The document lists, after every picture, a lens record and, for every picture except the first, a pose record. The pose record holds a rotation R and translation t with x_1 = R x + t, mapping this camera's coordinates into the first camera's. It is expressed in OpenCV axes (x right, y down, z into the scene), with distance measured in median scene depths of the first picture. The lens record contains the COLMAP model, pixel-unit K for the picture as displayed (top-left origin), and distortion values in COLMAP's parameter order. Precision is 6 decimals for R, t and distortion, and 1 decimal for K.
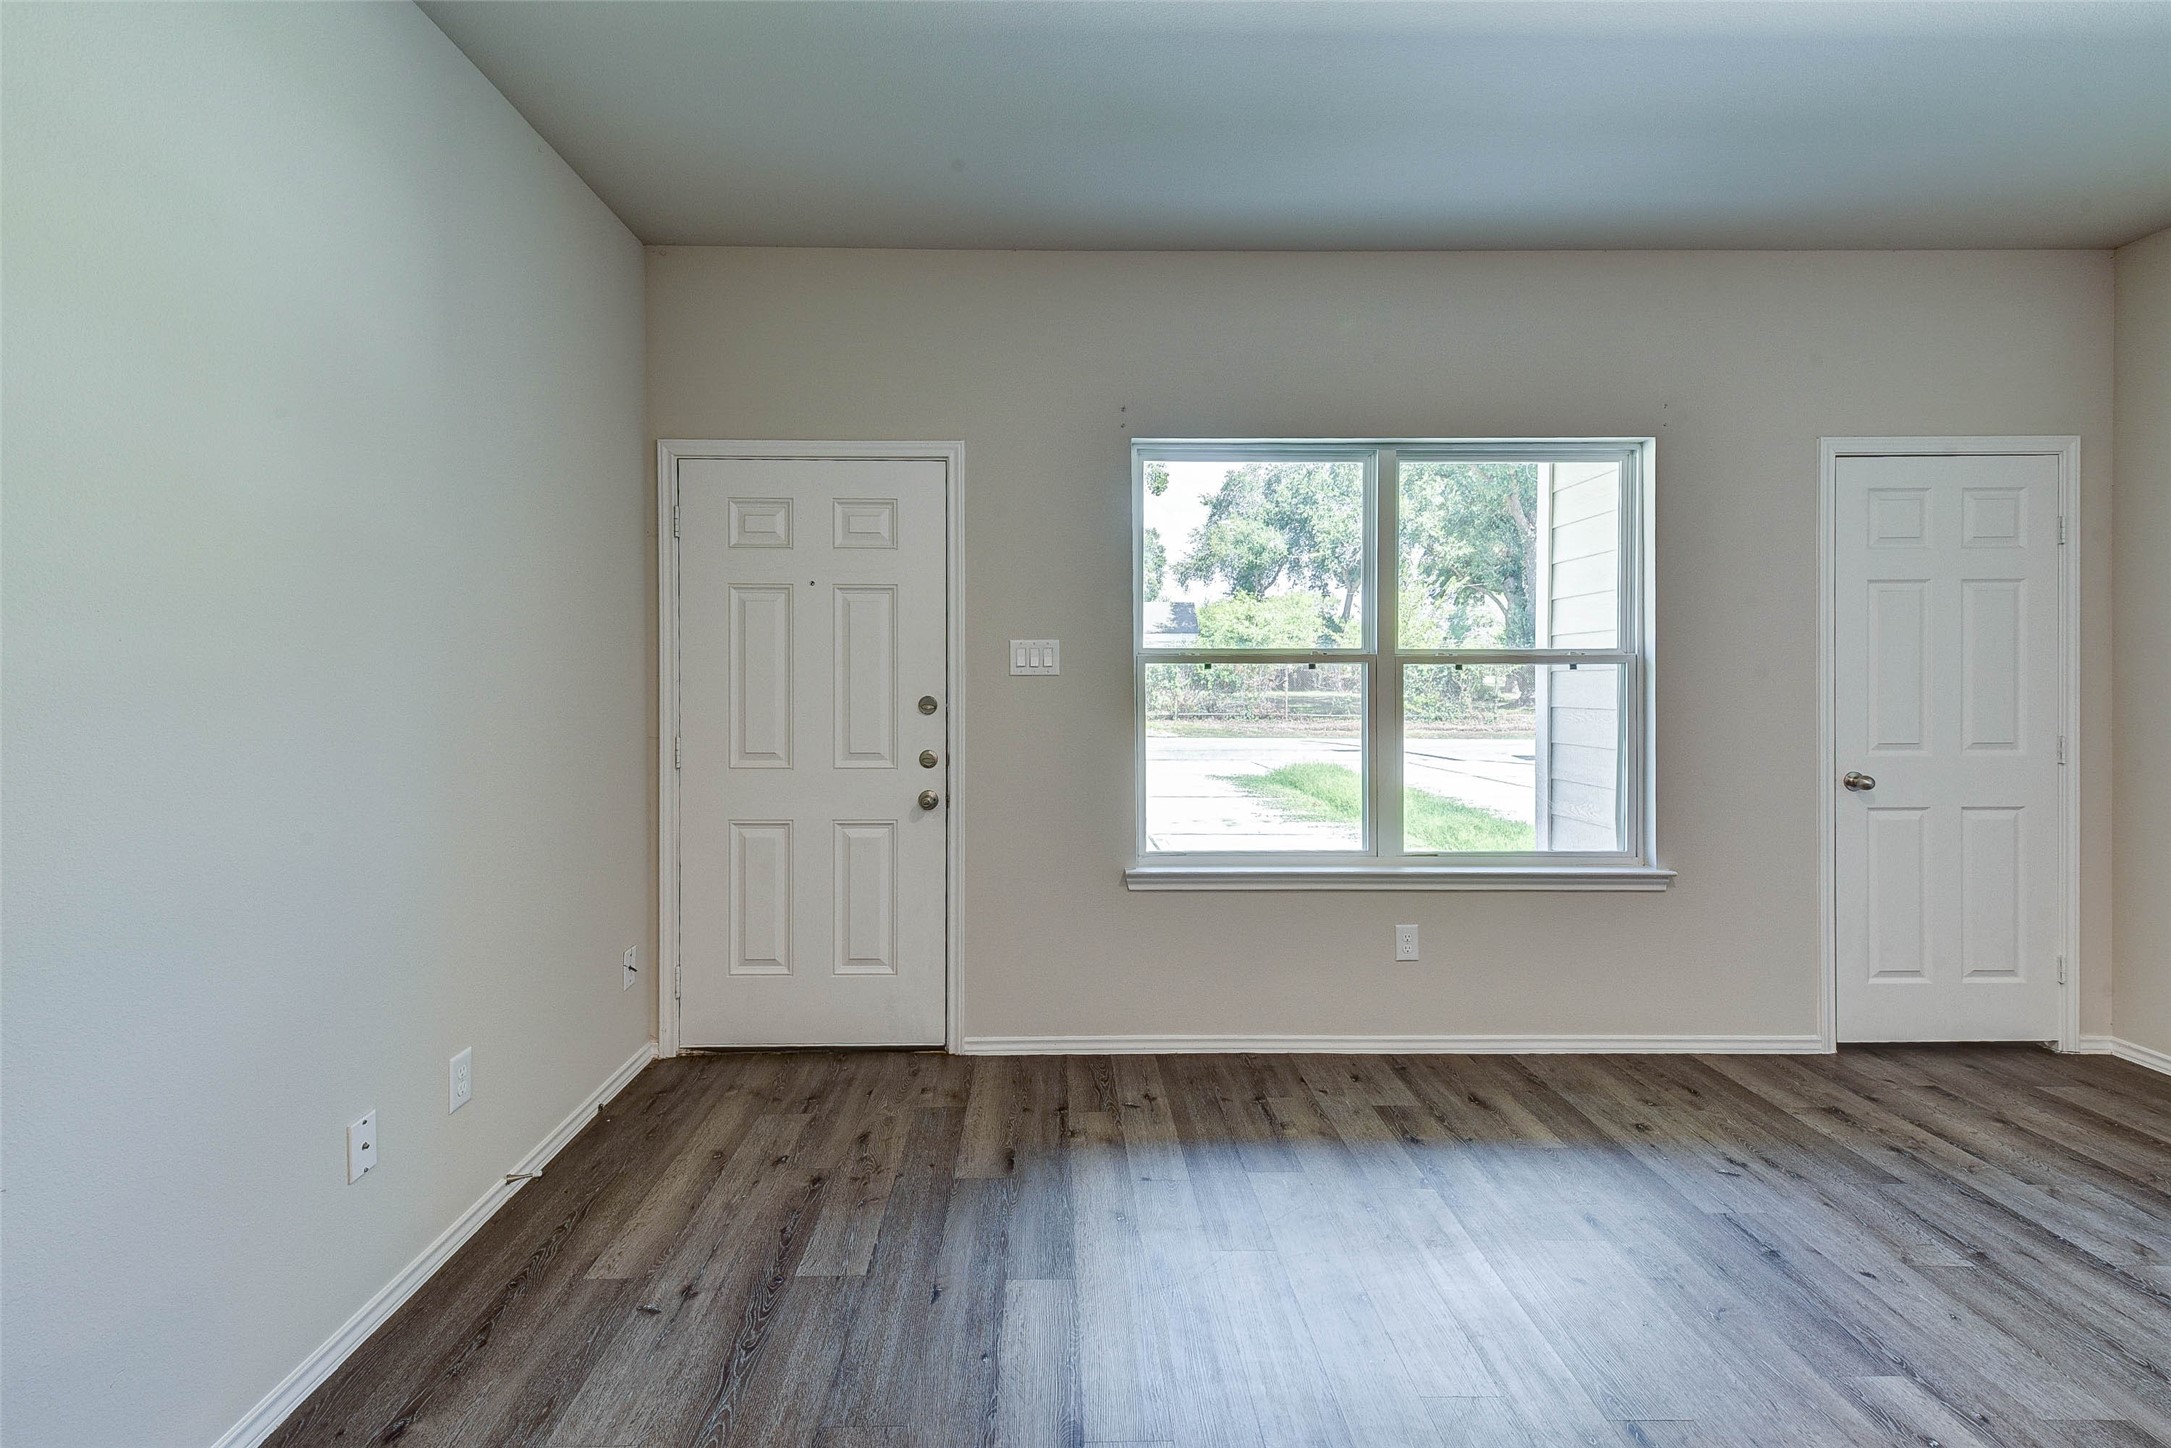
lens RADIAL K [[968.5, 0, 1046.6], [0, 968.5, 679.3], [0, 0, 1]] dist [0.024929, -0.009604]
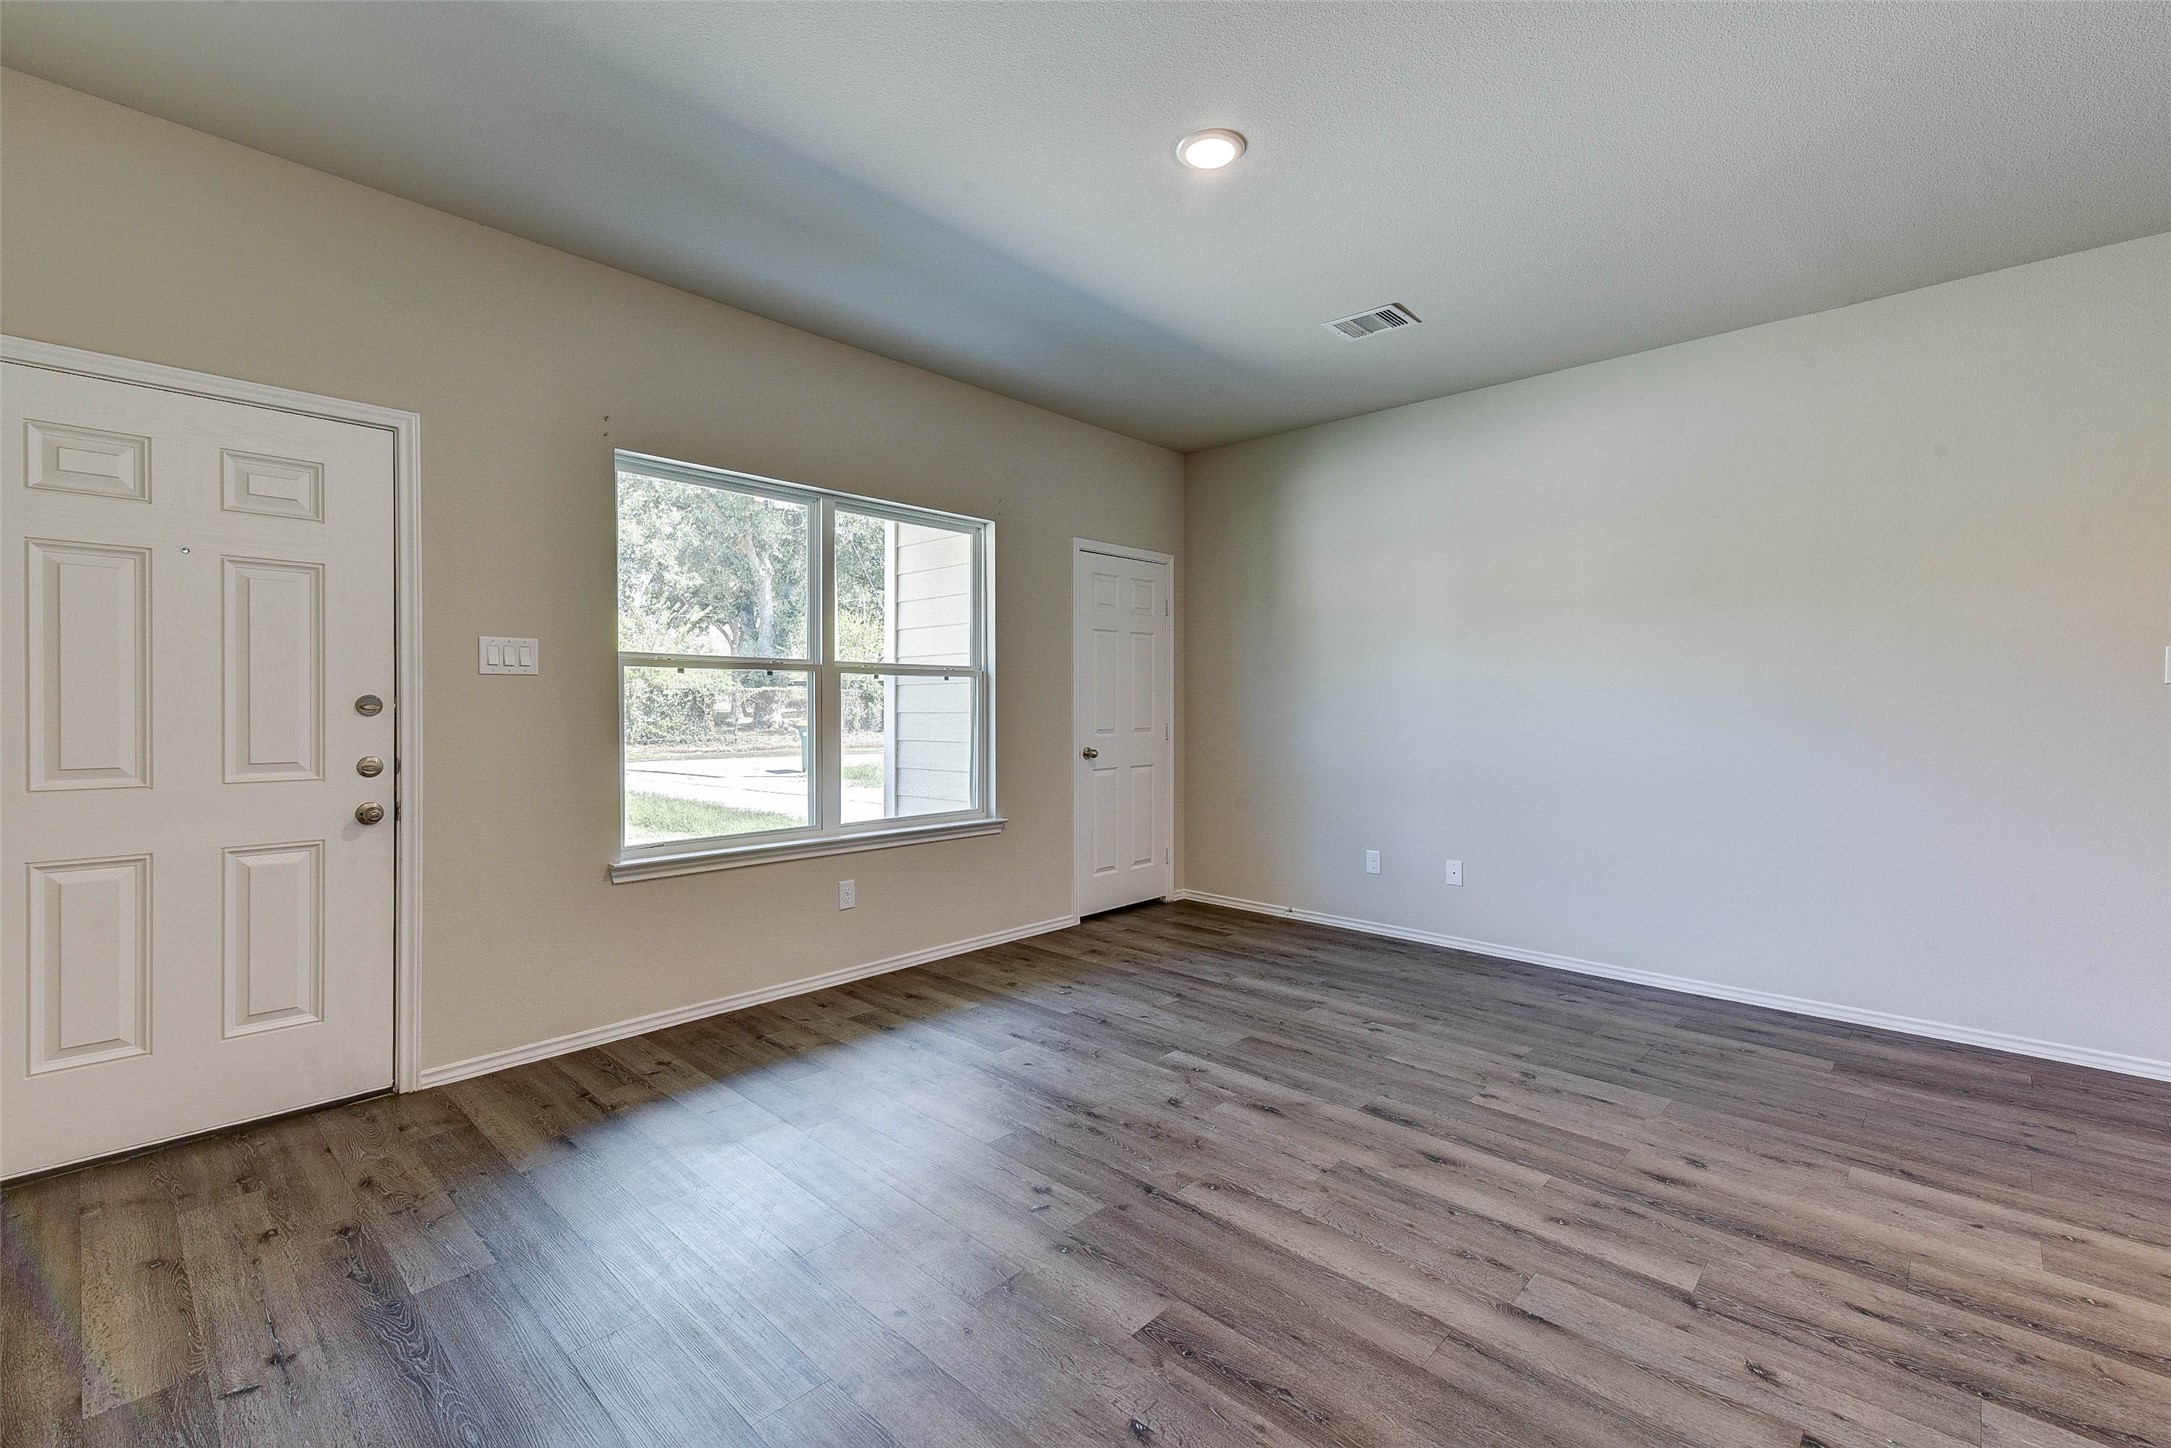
lens RADIAL K [[942.7, 0, 1094.6], [0, 942.7, 701.3], [0, 0, 1]] dist [0.004654, -0.000562]
pose [[0.683210, 0.004164, 0.730210, -0.304624], [-0.000204, 0.999985, -0.005511, 0.028112], [-0.730221, 0.003616, 0.683201, -0.066599]]
